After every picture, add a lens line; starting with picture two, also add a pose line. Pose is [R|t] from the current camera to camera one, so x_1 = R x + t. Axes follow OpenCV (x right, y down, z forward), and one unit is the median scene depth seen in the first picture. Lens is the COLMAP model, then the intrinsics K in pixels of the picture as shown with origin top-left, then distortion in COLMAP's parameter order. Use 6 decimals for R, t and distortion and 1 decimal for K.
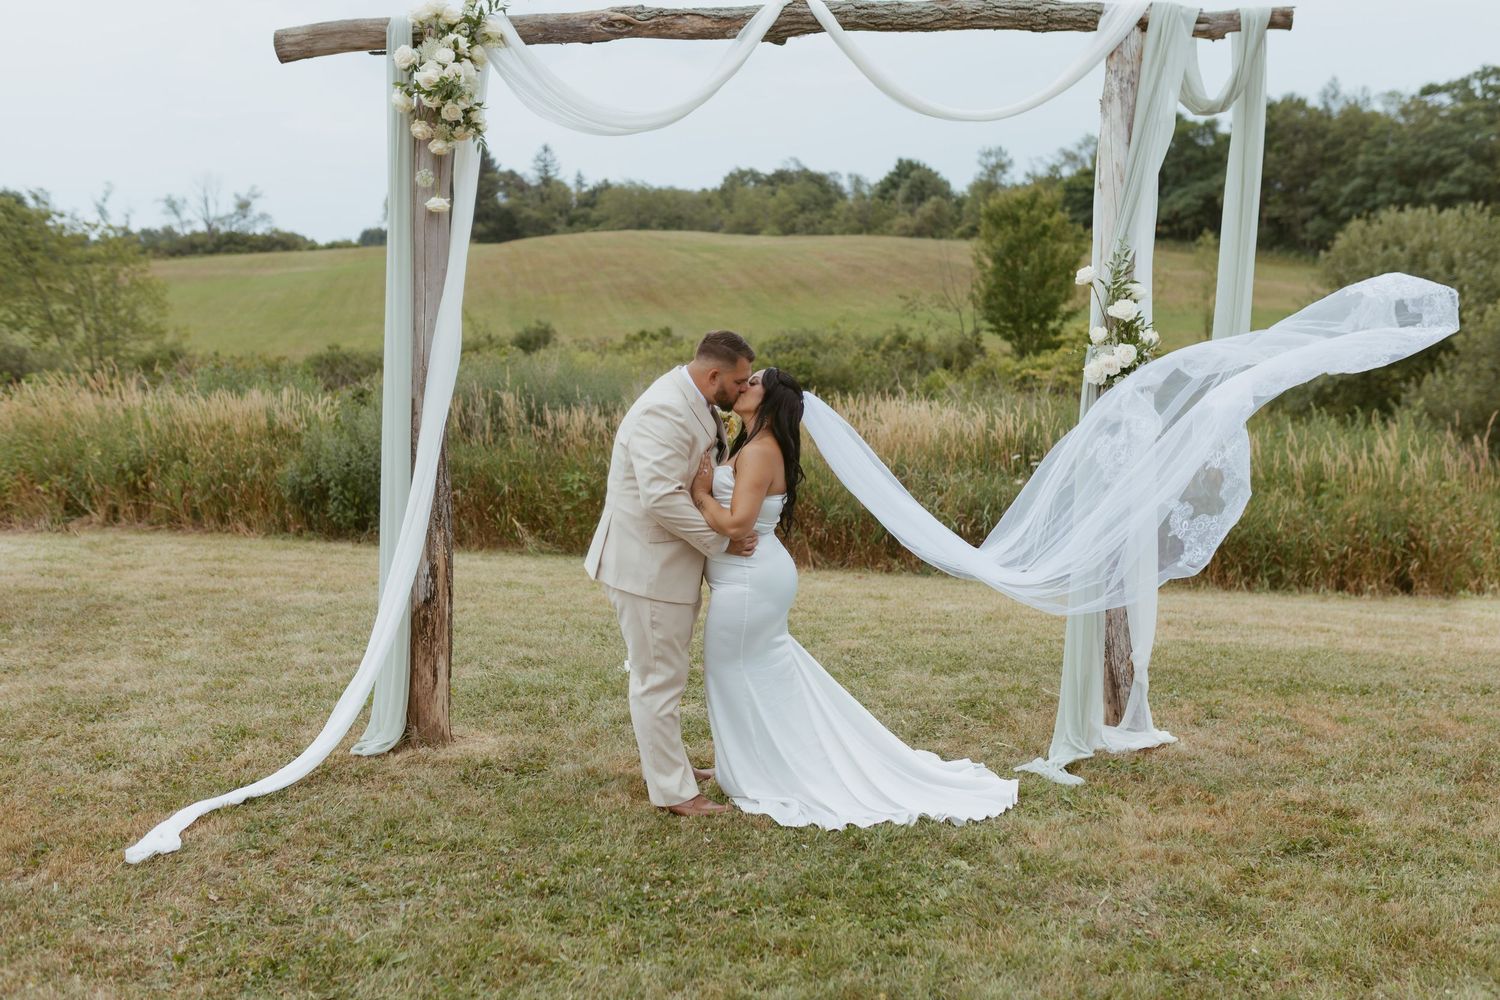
lens RADIAL K [[1432.0, 0, 749.8], [0, 1432.0, 505.3], [0, 0, 1]] dist [-0.001711, 0.005427]
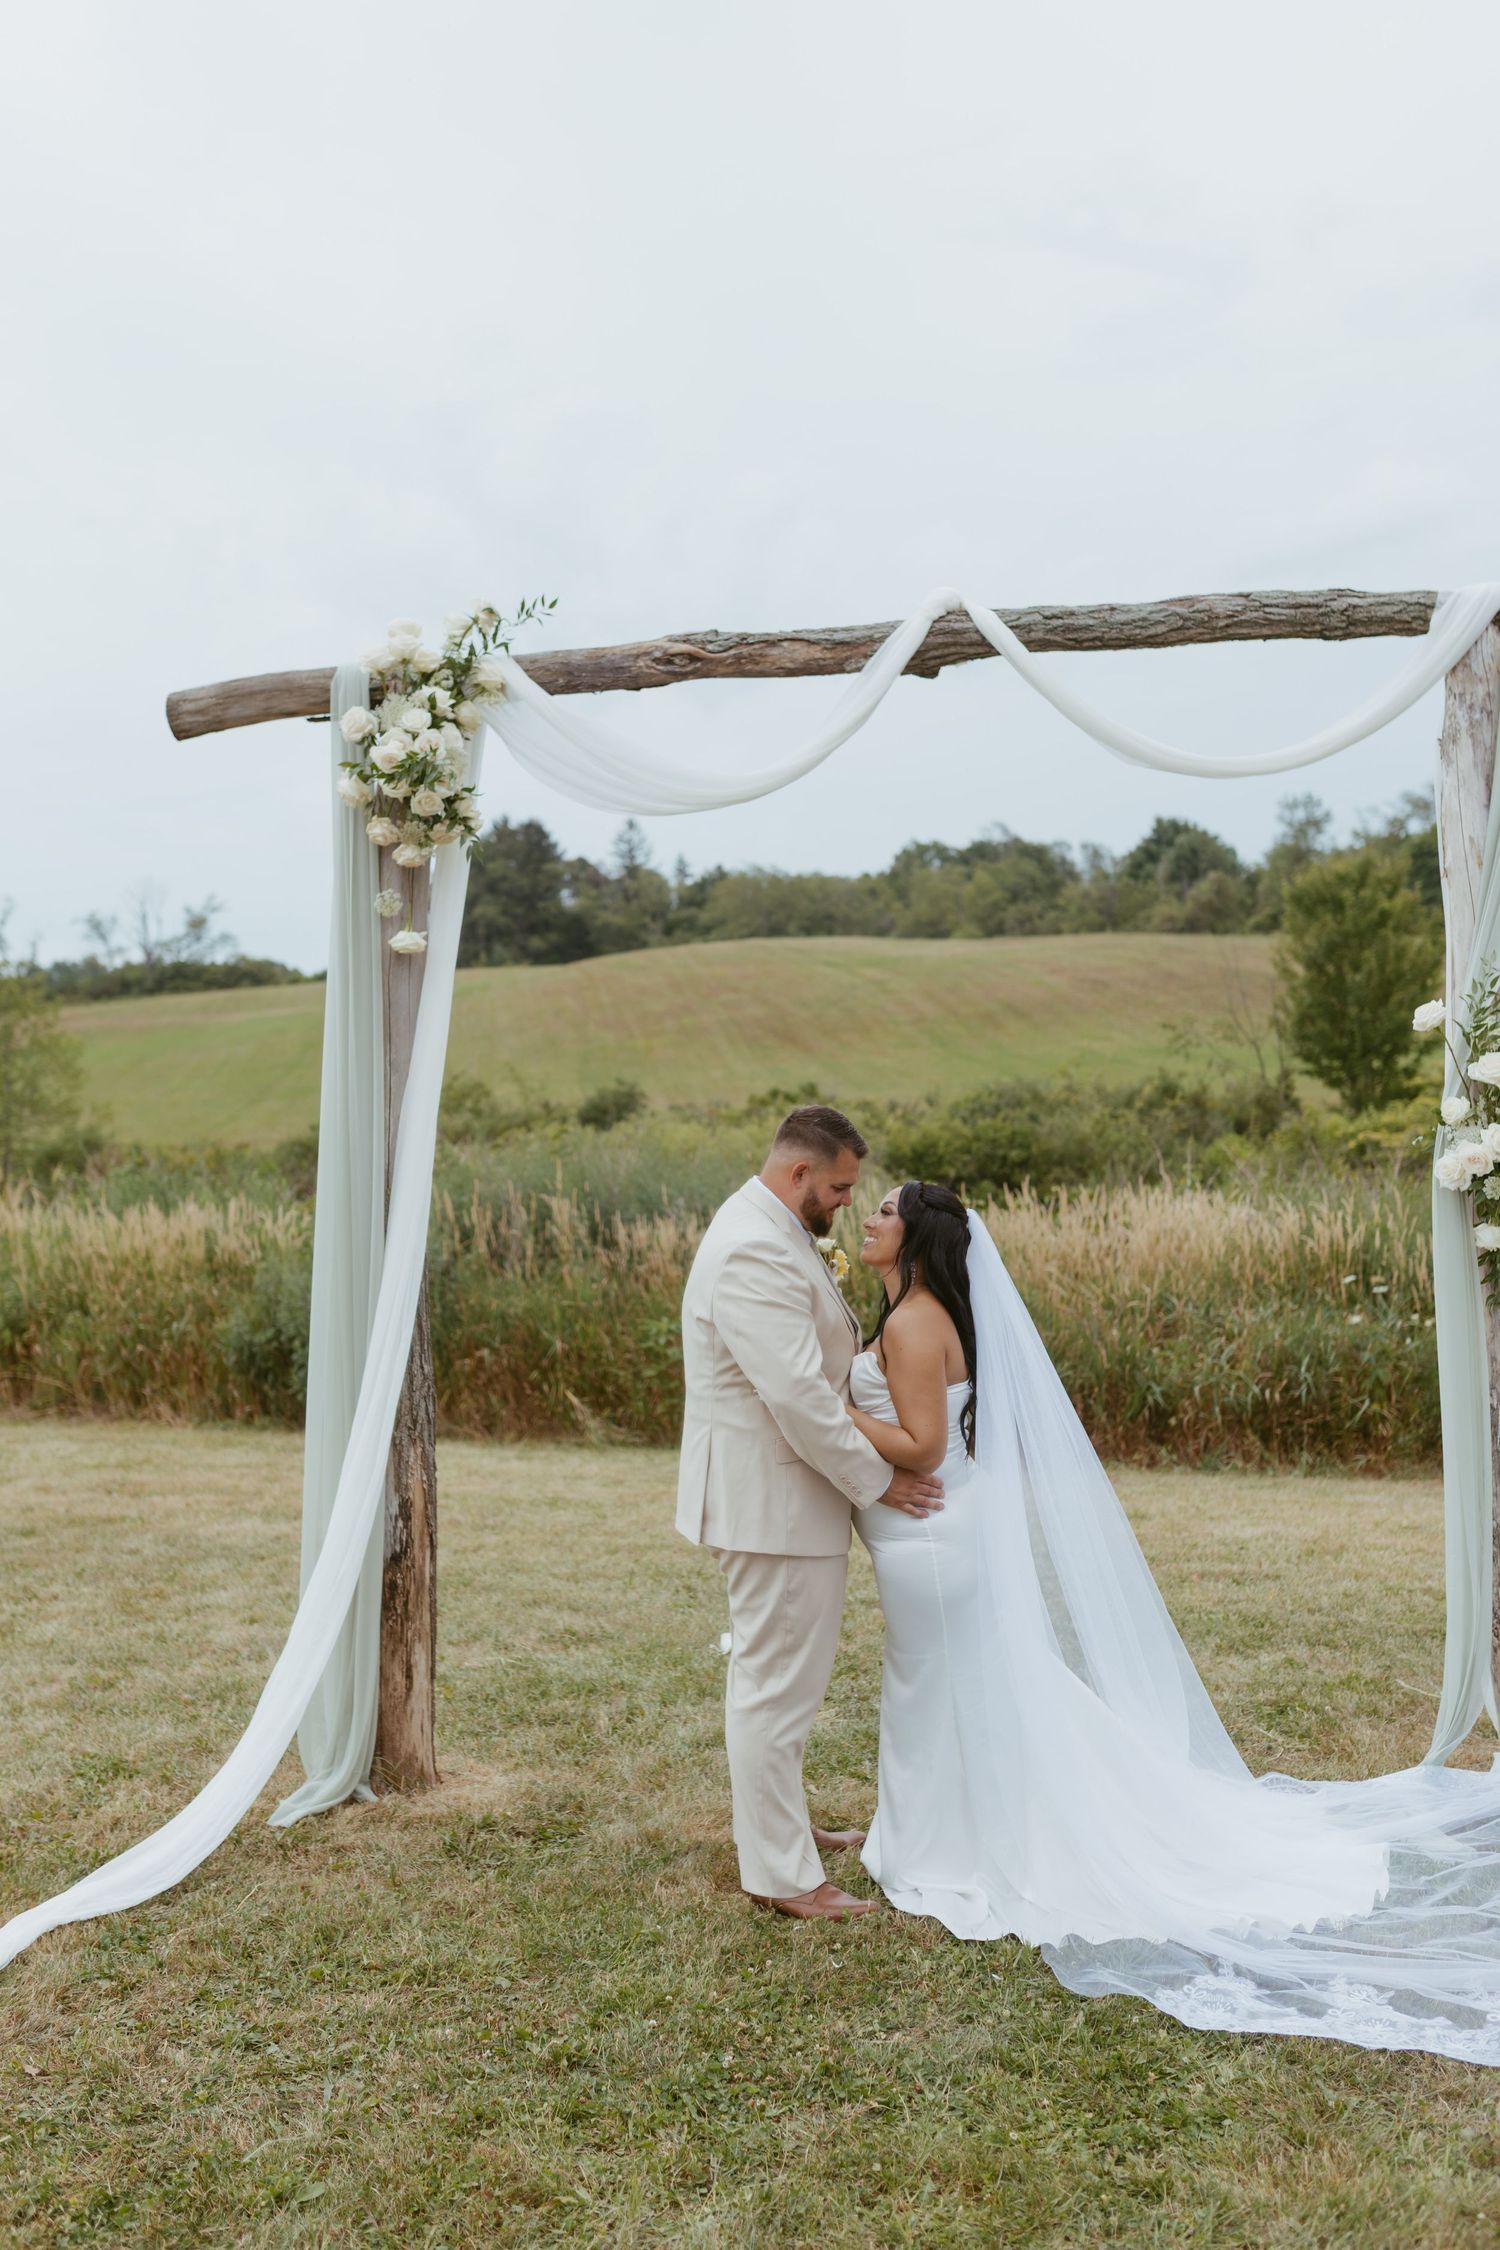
lens RADIAL K [[2167.6, 0, 755.2], [0, 2167.6, 1121.0], [0, 0, 1]] dist [-0.002058, 0.007907]
pose [[0.995897, -0.029092, -0.085691, 0.007723], [0.020034, 0.994300, -0.104722, -0.007854], [0.088249, 0.102576, 0.990803, 0.015347]]
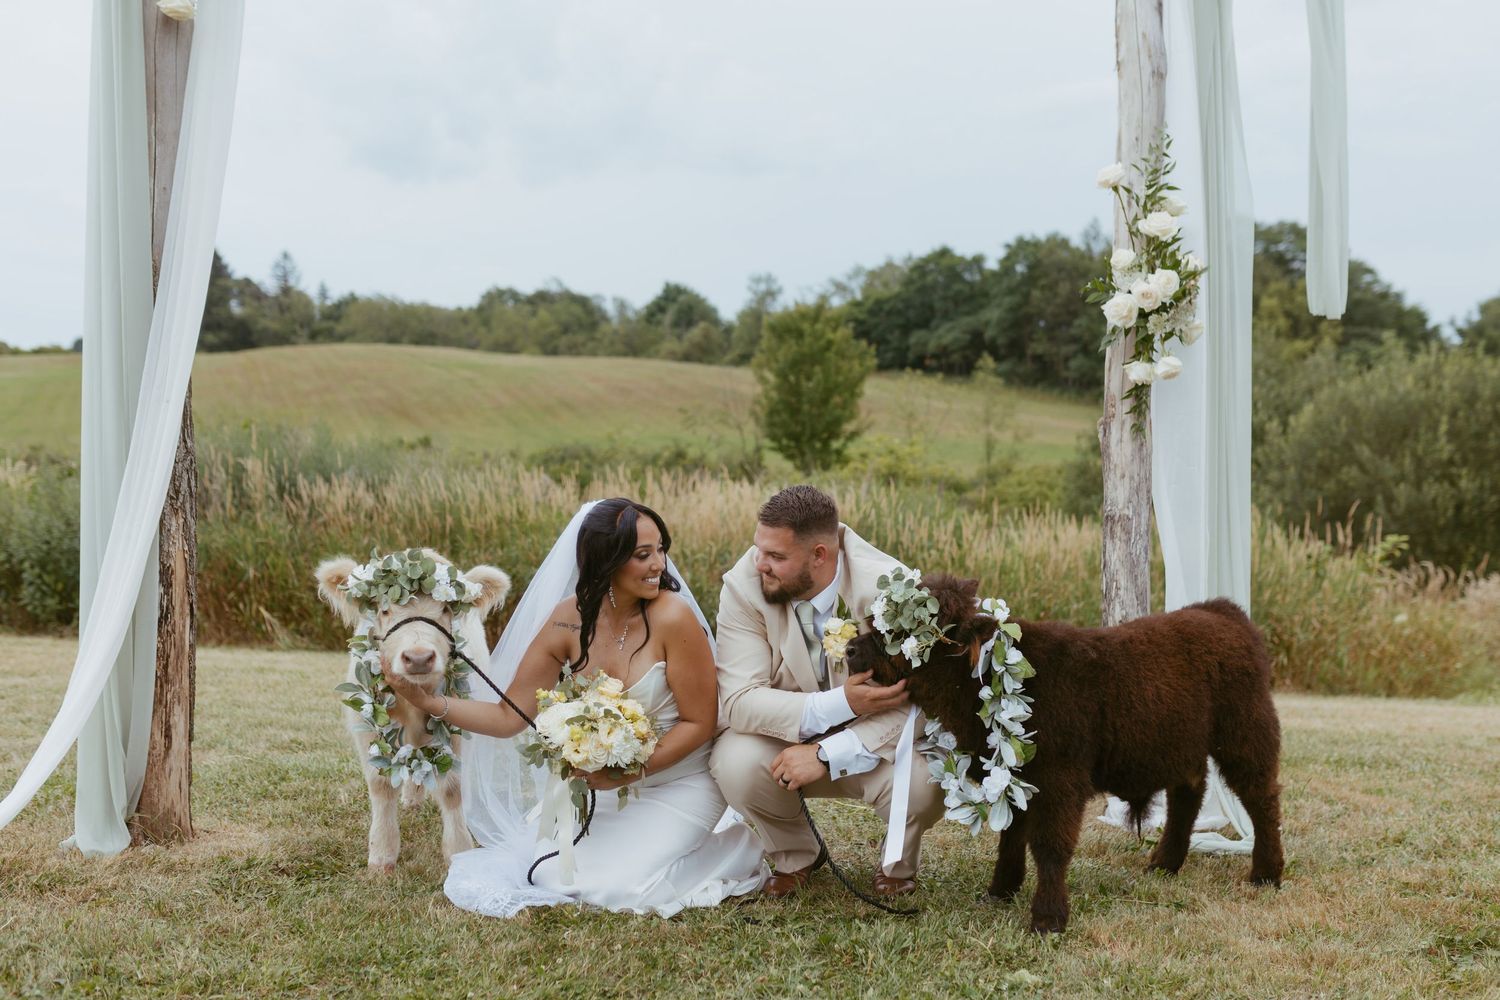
lens RADIAL K [[1473.4, 0, 771.9], [0, 1473.4, 640.7], [0, 0, 1]] dist [-0.001537, 0.004006]
pose [[0.984079, 0.003620, 0.177693, -0.024067], [-0.003388, 0.999993, -0.001610, 0.027226], [-0.177697, 0.000982, 0.984085, 0.101908]]
